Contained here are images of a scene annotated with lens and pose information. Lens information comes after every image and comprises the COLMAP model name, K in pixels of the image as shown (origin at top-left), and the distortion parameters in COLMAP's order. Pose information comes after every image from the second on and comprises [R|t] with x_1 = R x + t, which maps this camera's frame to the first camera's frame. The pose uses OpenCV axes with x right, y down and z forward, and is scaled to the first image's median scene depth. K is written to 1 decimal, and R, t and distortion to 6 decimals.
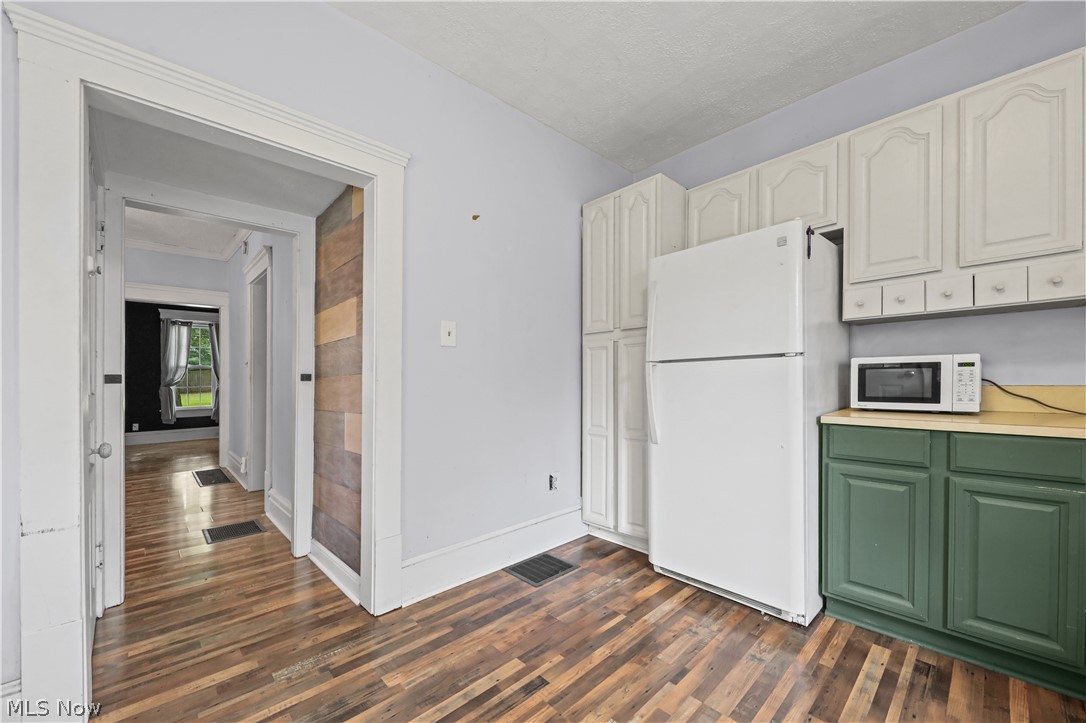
lens RADIAL K [[423.2, 0, 559.8], [0, 423.2, 382.1], [0, 0, 1]] dist [0.006476, -0.003115]
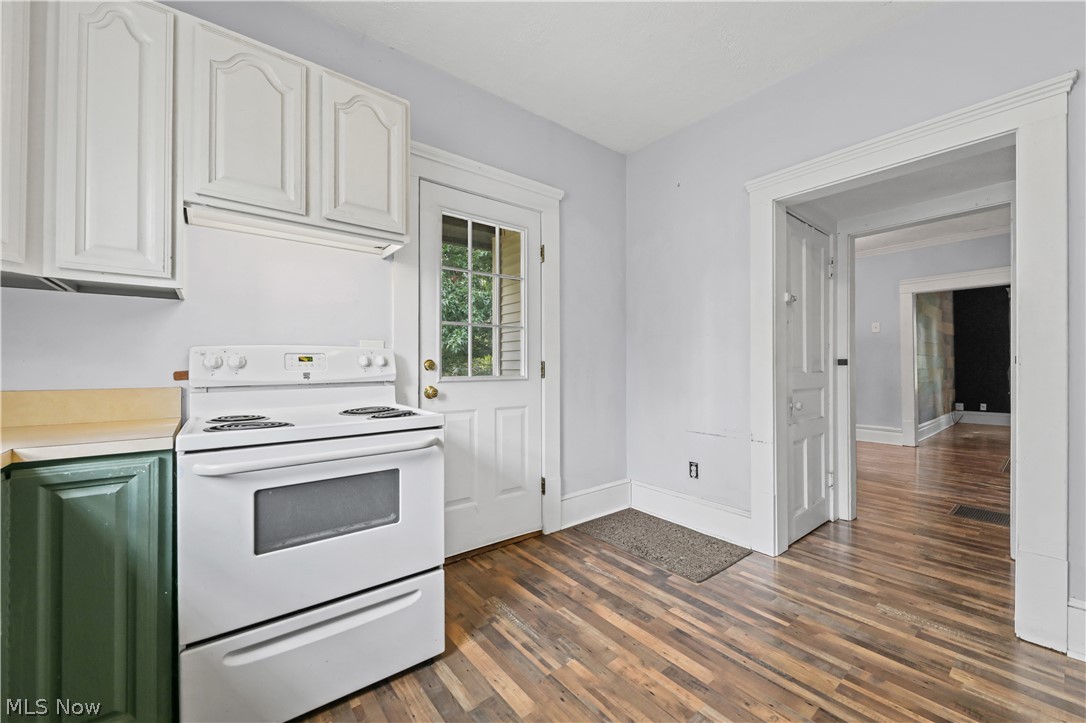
lens RADIAL K [[423.2, 0, 539.5], [0, 423.2, 364.8], [0, 0, 1]] dist [0.006476, -0.003115]
pose [[-0.091740, 0.004999, -0.995770, 0.565428], [0.000311, 0.999987, 0.004991, -0.006642], [0.995783, 0.000148, -0.091741, 0.123371]]
